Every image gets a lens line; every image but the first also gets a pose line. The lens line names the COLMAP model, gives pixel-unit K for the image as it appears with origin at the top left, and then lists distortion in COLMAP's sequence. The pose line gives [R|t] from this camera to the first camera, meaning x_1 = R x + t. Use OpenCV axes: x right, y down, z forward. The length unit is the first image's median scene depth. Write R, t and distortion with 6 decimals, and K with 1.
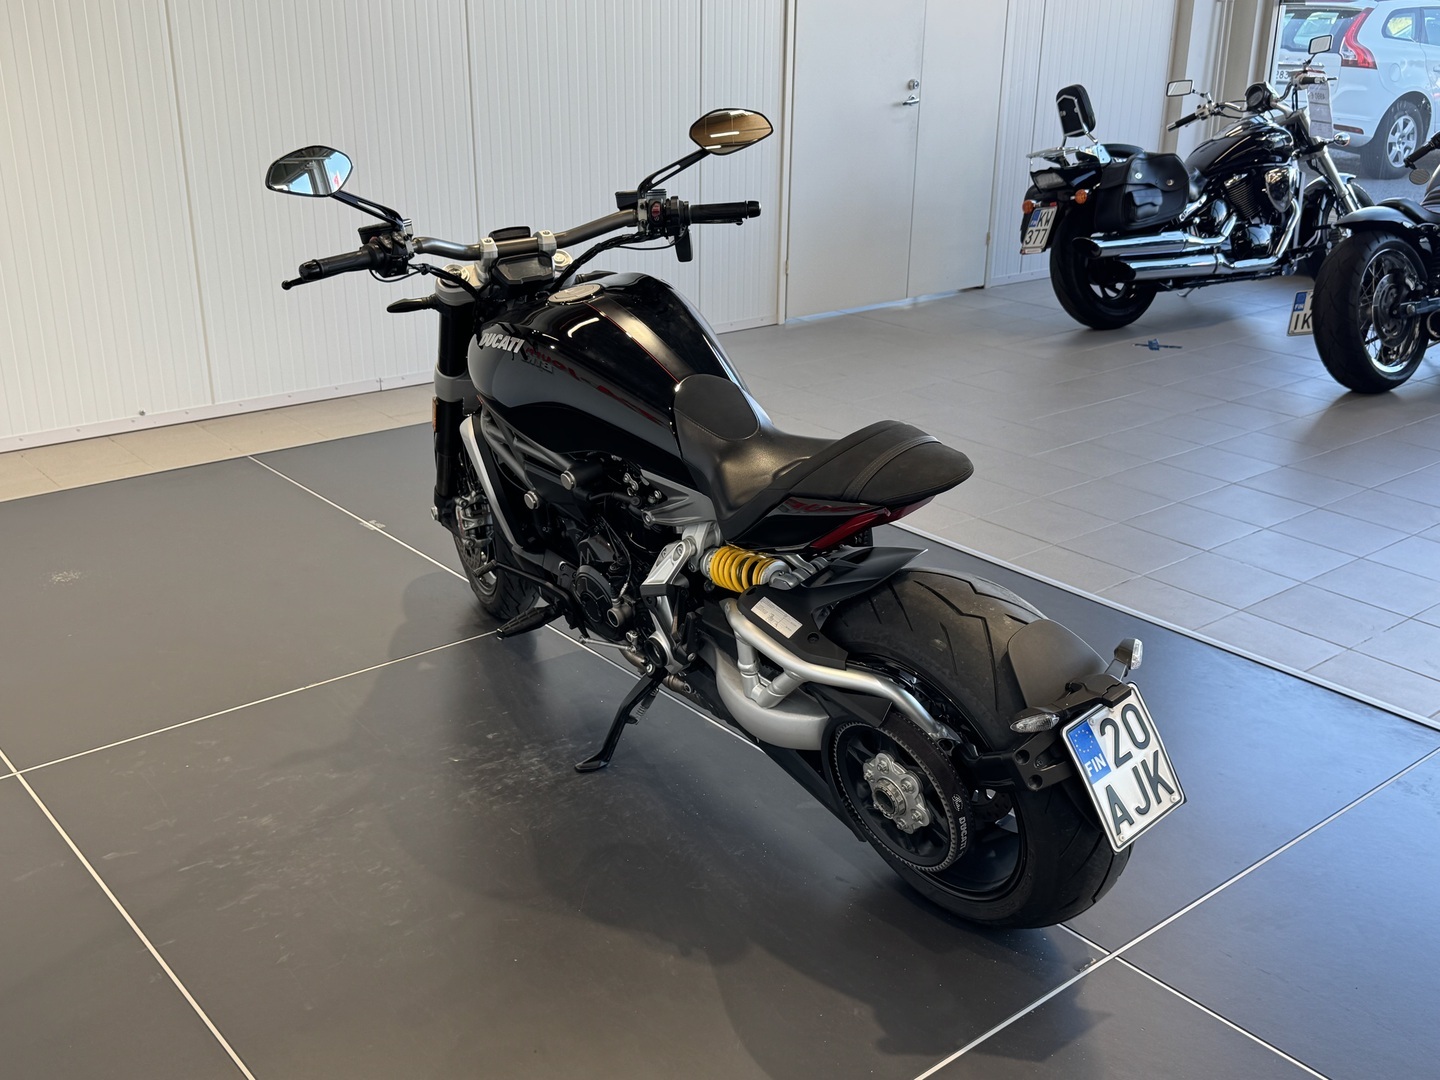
lens RADIAL K [[1464.7, 0, 720.0], [0, 1464.7, 540.0], [0, 0, 1]] dist [0.071970, -0.001983]
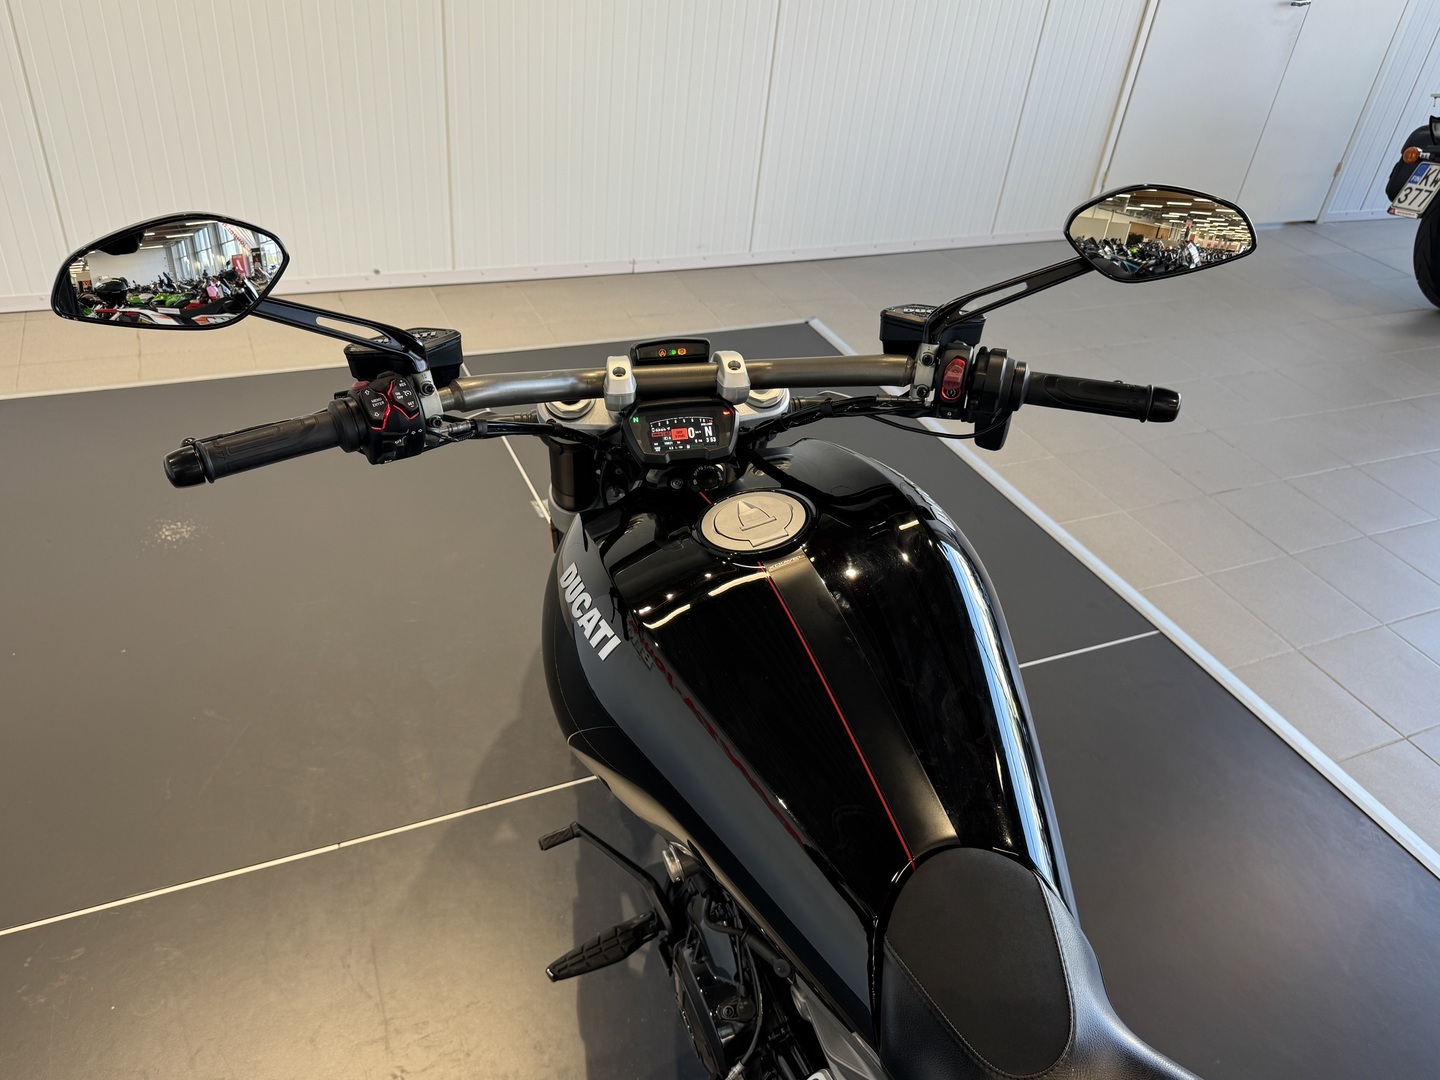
lens RADIAL K [[1107.9, 0, 720.0], [0, 1107.9, 540.0], [0, 0, 1]] dist [0.050377, -0.065142]
pose [[0.961116, 0.219414, -0.167674, -0.043314], [-0.175301, 0.953937, 0.243463, -0.243838], [0.213370, -0.204603, 0.955307, 0.608561]]
